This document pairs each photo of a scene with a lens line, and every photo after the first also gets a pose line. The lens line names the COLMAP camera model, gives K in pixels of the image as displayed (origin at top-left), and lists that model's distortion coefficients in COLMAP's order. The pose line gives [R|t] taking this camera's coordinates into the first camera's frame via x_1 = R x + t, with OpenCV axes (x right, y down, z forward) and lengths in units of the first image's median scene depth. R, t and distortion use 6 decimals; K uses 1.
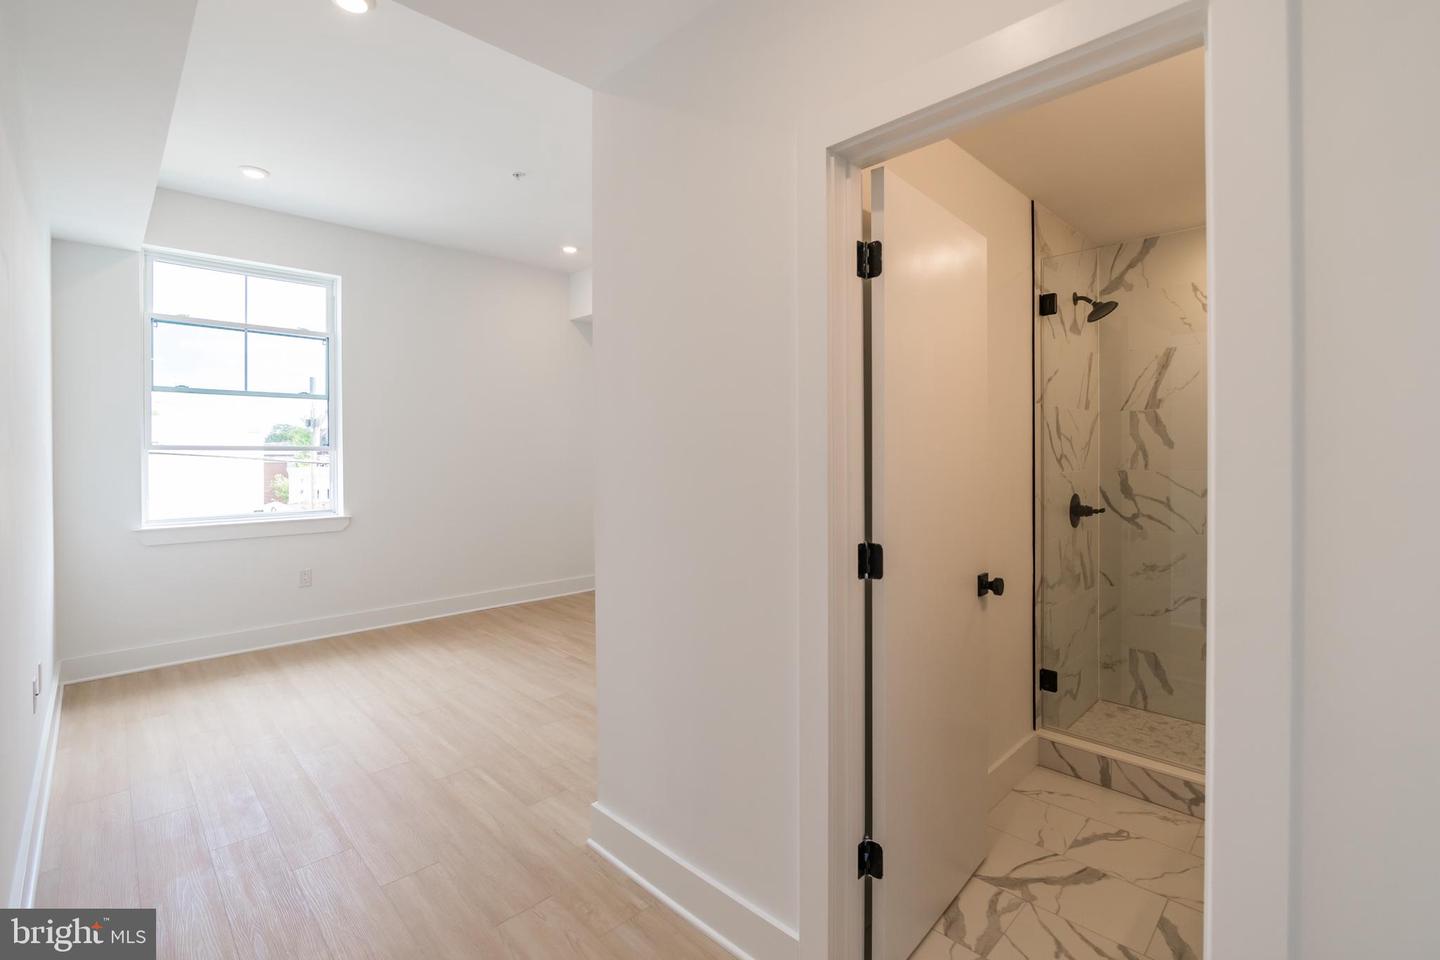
lens RADIAL K [[628.3, 0, 725.6], [0, 628.3, 472.5], [0, 0, 1]] dist [-0.003615, -0.000408]
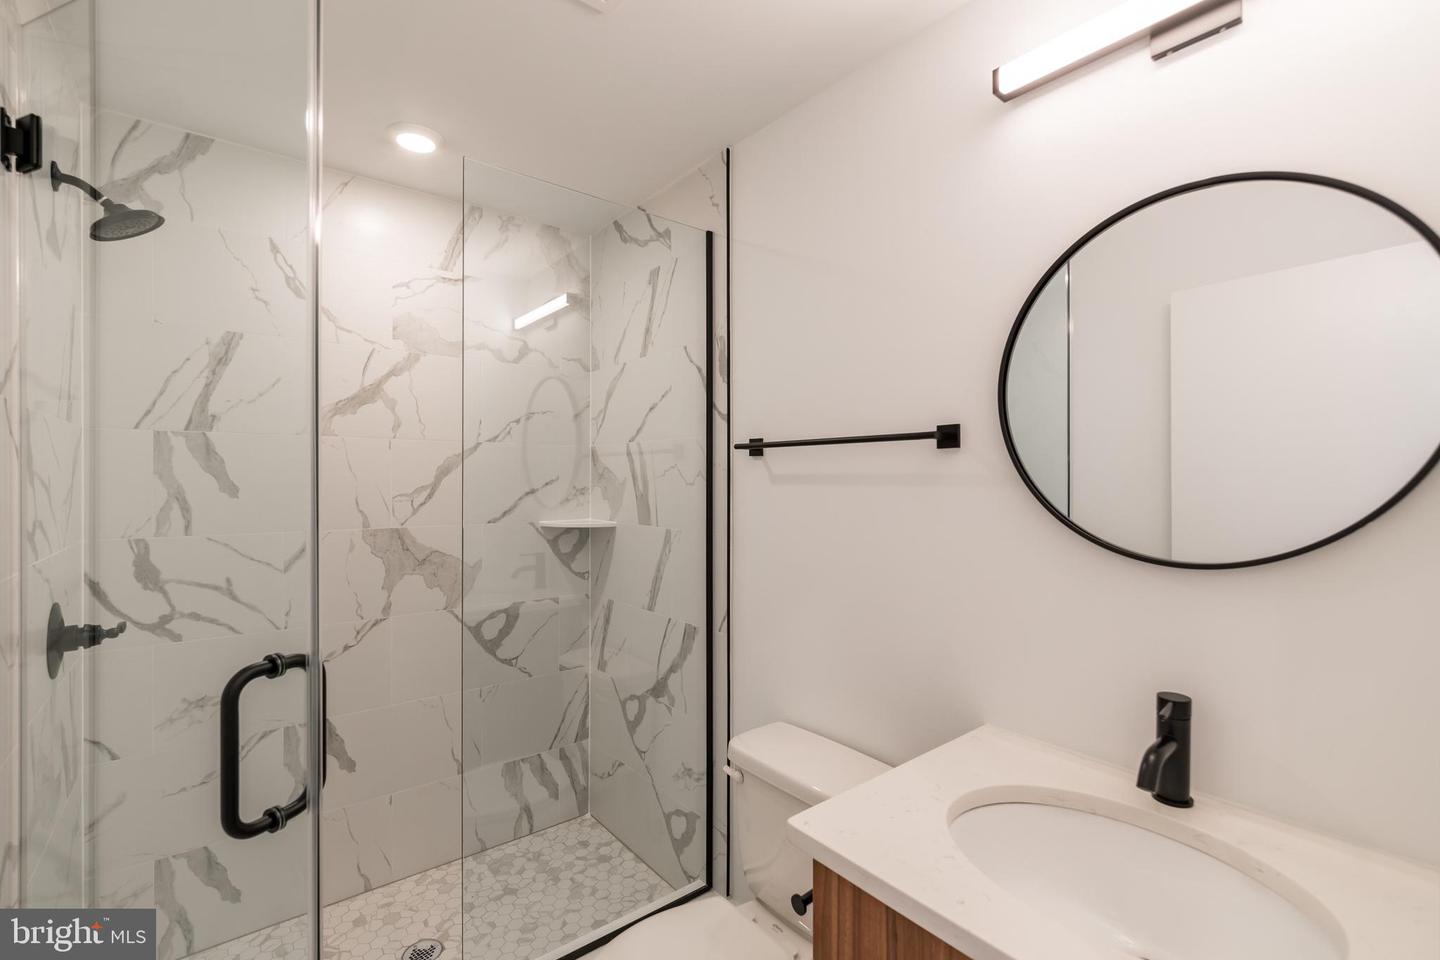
lens RADIAL K [[628.3, 0, 725.6], [0, 628.3, 472.5], [0, 0, 1]] dist [-0.003615, -0.000408]
pose [[0.092149, 0.010885, 0.995686, 0.146393], [0.030857, 0.999429, -0.013782, -0.038903], [-0.995267, 0.031994, 0.091760, 0.460716]]
